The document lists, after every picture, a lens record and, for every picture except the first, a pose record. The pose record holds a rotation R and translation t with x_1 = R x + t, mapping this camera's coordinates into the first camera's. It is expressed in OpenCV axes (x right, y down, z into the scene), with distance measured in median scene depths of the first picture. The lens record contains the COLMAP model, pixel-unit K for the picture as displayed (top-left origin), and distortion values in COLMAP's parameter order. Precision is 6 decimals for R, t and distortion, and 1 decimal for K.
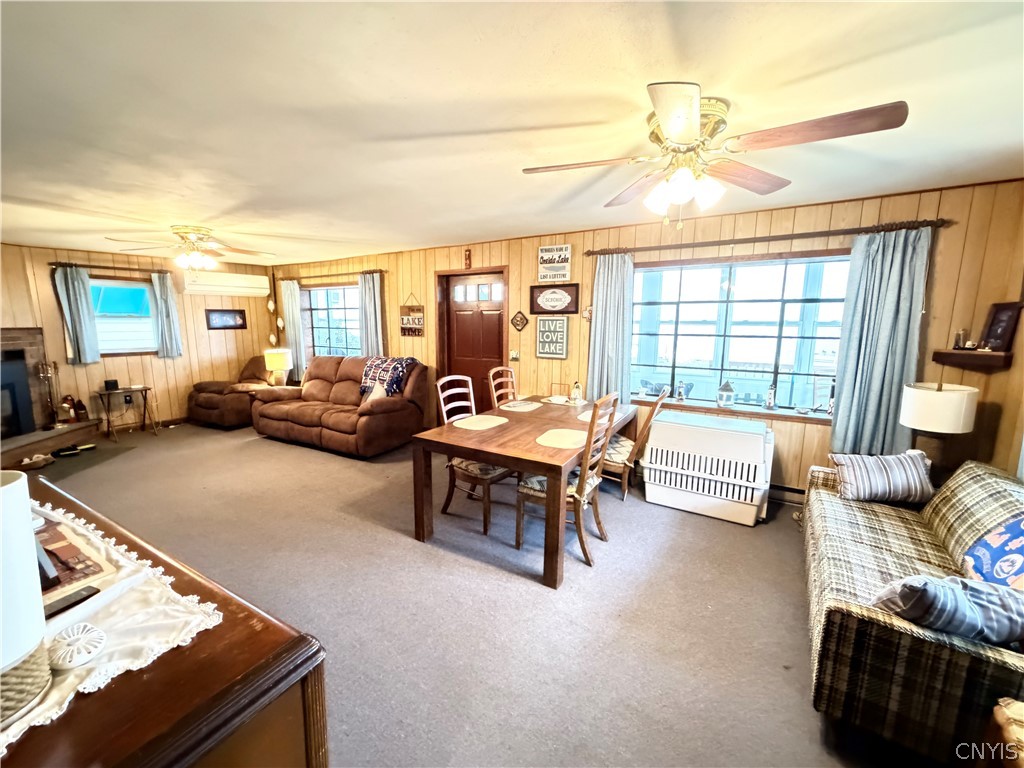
lens RADIAL K [[408.9, 0, 509.6], [0, 408.9, 386.4], [0, 0, 1]] dist [0.000637, -0.000468]
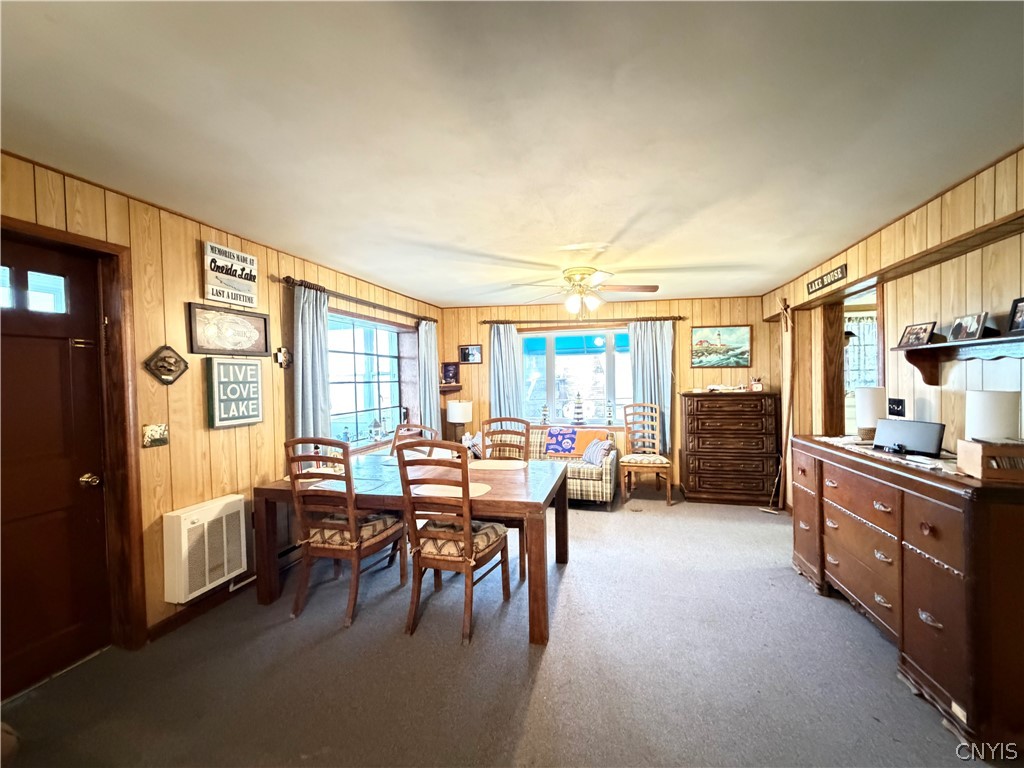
lens RADIAL K [[408.9, 0, 509.6], [0, 408.9, 386.4], [0, 0, 1]] dist [0.000637, -0.000468]
pose [[-0.255823, -0.017267, 0.966570, -0.576897], [0.173794, 0.982729, 0.063554, -0.091805], [-0.950973, 0.184242, -0.248403, 0.727116]]
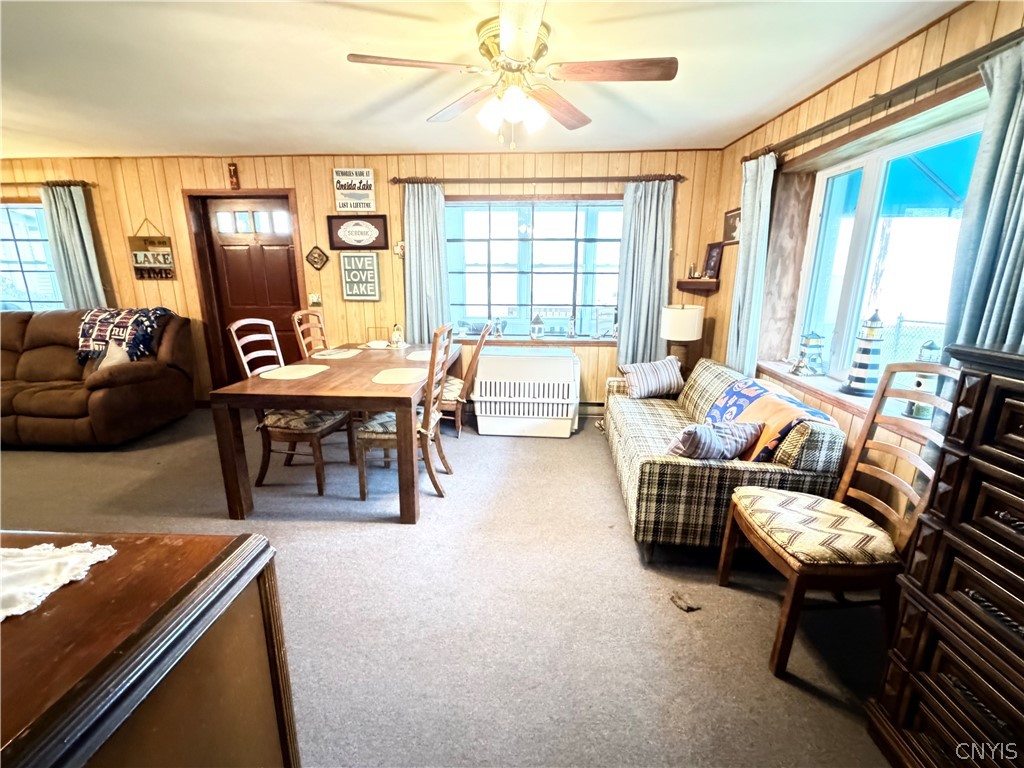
lens RADIAL K [[442.1, 0, 513.3], [0, 442.1, 387.5], [0, 0, 1]] dist [0.000236, -0.000172]
pose [[0.884316, -0.115759, 0.452311, -0.061905], [0.074068, 0.991291, 0.108888, 0.036755], [-0.460977, -0.062790, 0.885188, -0.016129]]
